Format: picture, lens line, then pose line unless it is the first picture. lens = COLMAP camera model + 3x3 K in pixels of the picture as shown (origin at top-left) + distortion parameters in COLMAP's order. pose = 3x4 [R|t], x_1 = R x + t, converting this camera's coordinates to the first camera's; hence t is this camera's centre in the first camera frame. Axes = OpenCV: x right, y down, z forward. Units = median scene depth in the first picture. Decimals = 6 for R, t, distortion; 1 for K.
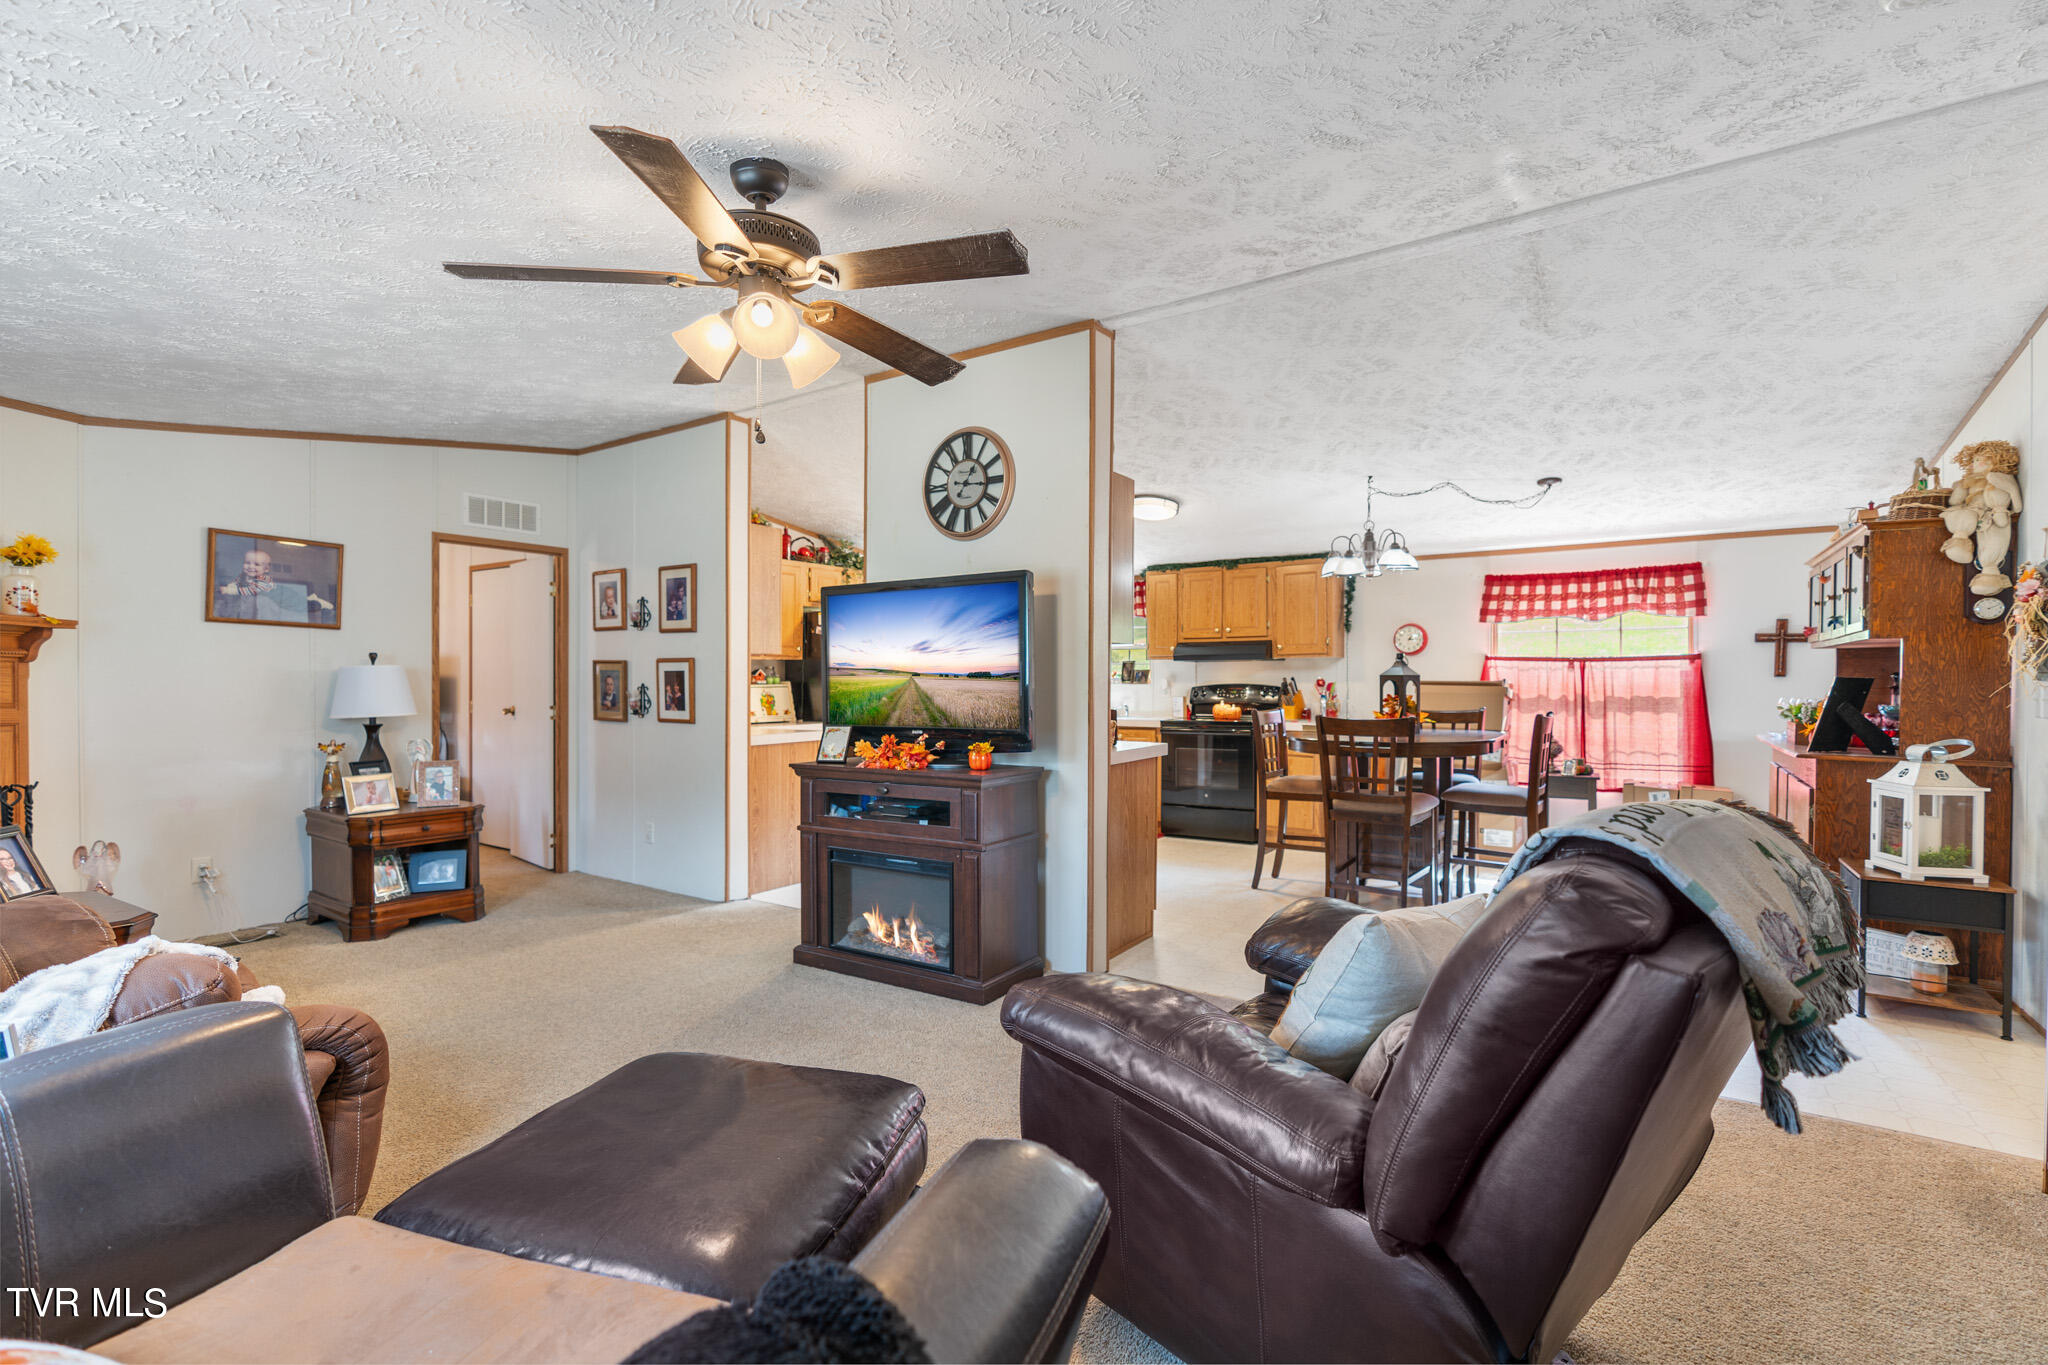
lens RADIAL K [[936.2, 0, 1026.4], [0, 936.2, 679.1], [0, 0, 1]] dist [-0.000965, -0.000154]
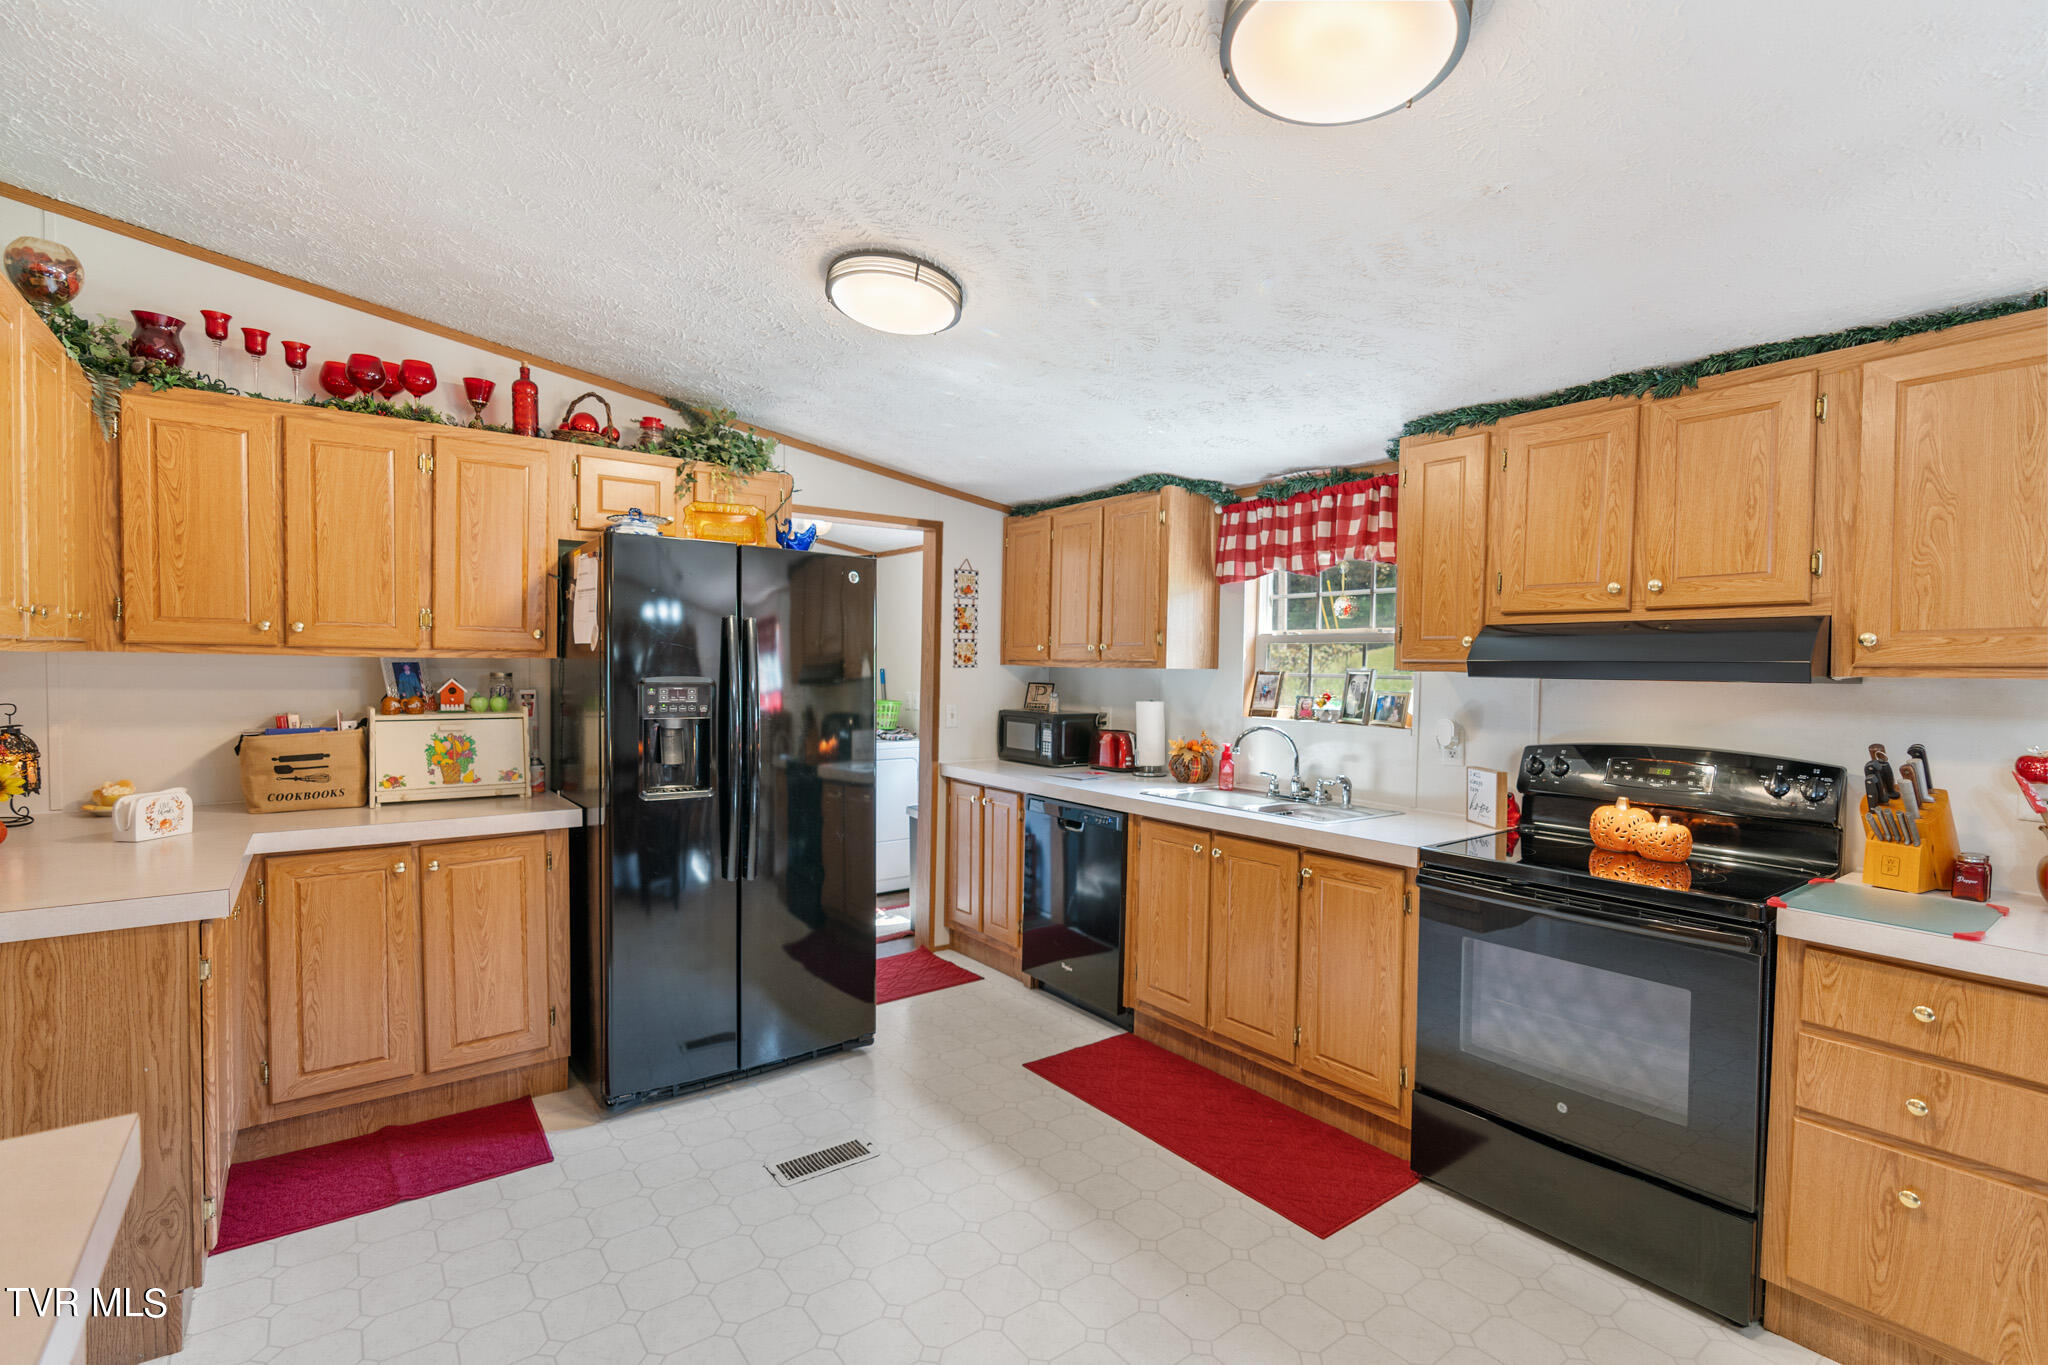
lens RADIAL K [[936.2, 0, 1020.3], [0, 936.2, 689.1], [0, 0, 1]] dist [-0.000965, -0.000154]
pose [[0.946179, 0.025546, -0.322634, 0.112584], [-0.020488, 0.999608, 0.019063, -0.018347], [0.322994, -0.011427, 0.946332, 0.617833]]
